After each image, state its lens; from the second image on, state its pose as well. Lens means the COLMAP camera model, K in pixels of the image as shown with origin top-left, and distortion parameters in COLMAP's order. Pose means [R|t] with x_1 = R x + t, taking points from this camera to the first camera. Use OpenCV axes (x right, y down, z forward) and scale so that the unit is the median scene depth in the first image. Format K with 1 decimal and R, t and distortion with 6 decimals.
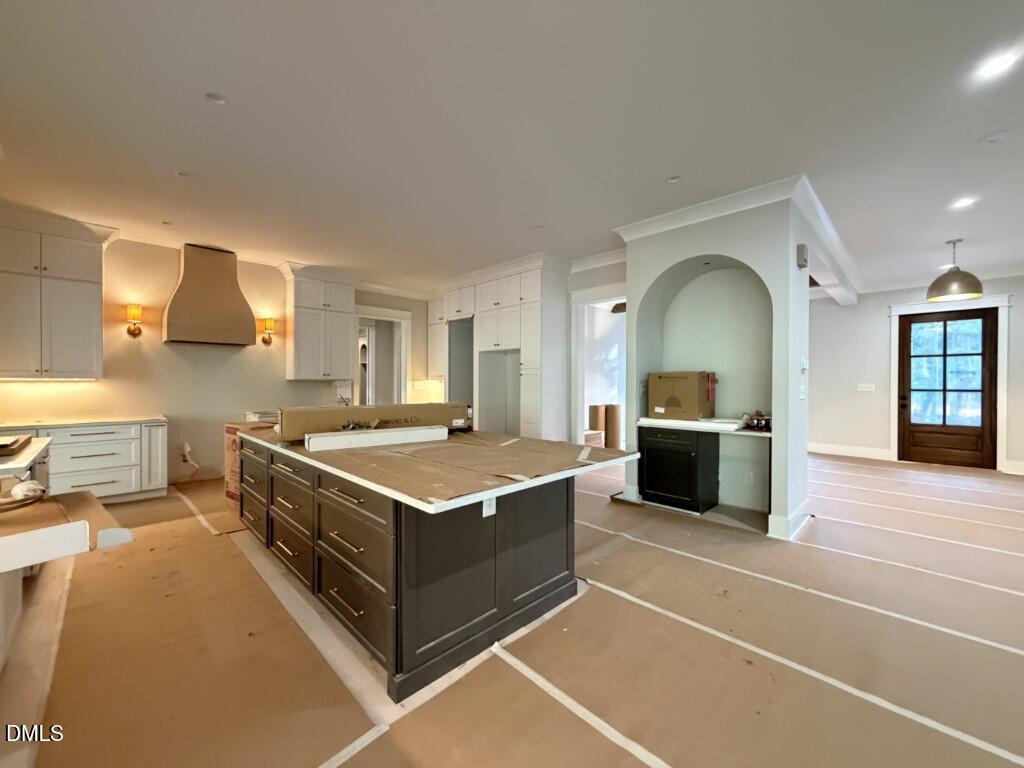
lens RADIAL K [[408.5, 0, 509.5], [0, 408.5, 382.7], [0, 0, 1]] dist [-0.001740, 0.000465]
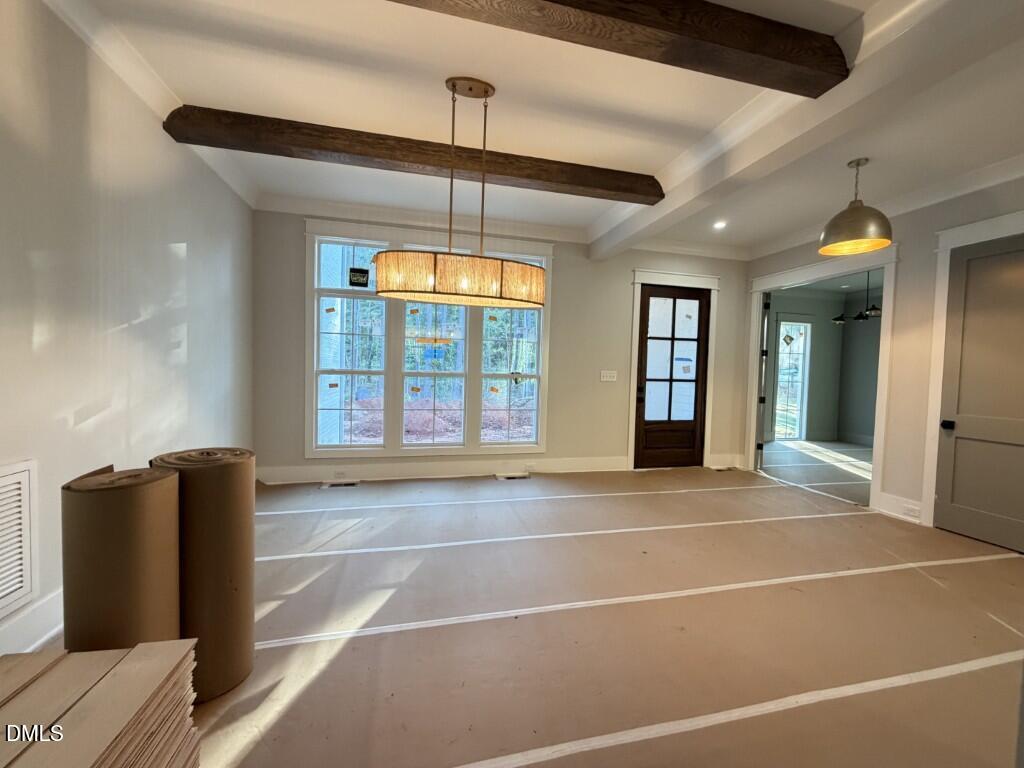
lens RADIAL K [[408.5, 0, 509.5], [0, 408.5, 382.7], [0, 0, 1]] dist [-0.001740, 0.000465]
pose [[0.518951, -0.018490, 0.854604, 0.164568], [-0.021725, 0.999158, 0.034810, 0.001682], [-0.854528, -0.036630, 0.518112, 0.845601]]
